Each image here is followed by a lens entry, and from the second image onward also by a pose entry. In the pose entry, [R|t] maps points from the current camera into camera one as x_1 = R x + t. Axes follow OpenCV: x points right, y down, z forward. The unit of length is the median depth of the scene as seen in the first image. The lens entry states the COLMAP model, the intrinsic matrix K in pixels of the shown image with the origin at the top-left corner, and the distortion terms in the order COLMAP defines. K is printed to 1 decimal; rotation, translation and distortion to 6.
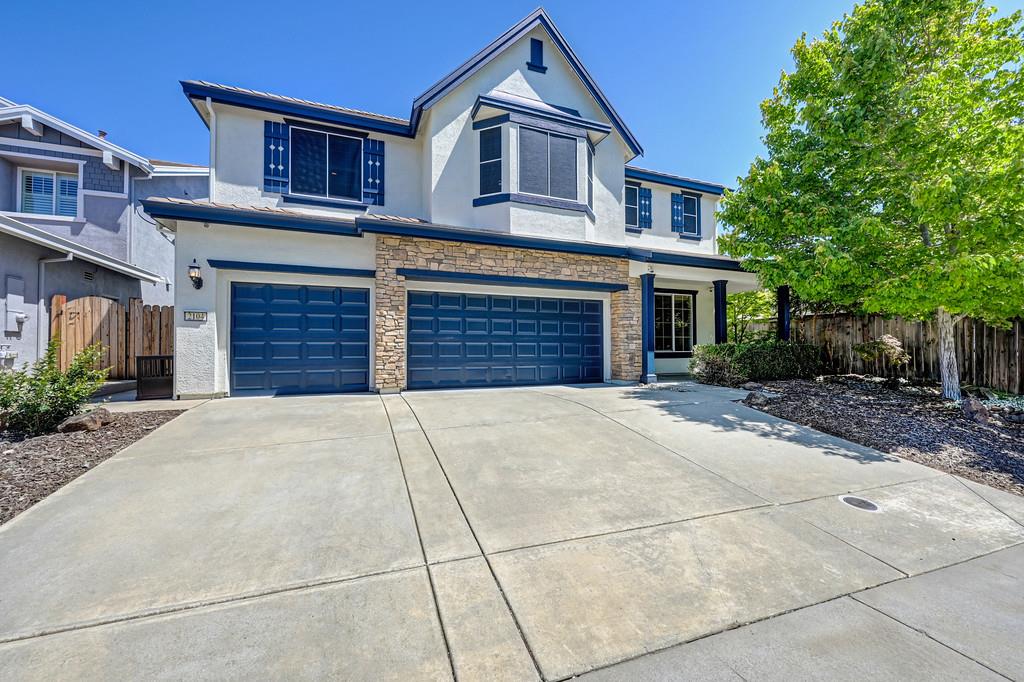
lens RADIAL K [[400.2, 0, 503.2], [0, 400.2, 344.1], [0, 0, 1]] dist [-0.003684, -0.000091]
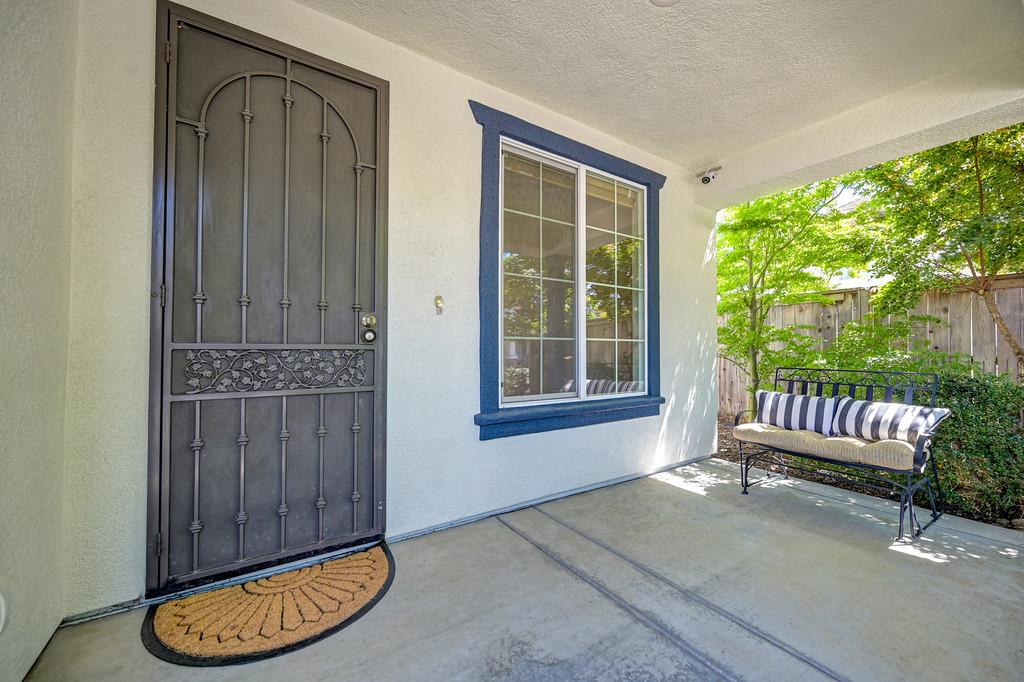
lens RADIAL K [[400.2, 0, 514.8], [0, 400.2, 340.6], [0, 0, 1]] dist [-0.003684, -0.000091]
pose [[0.972533, 0.010613, 0.232524, 0.467827], [-0.008149, 0.999900, -0.011555, -0.019870], [-0.232623, 0.009343, 0.972522, 1.097426]]
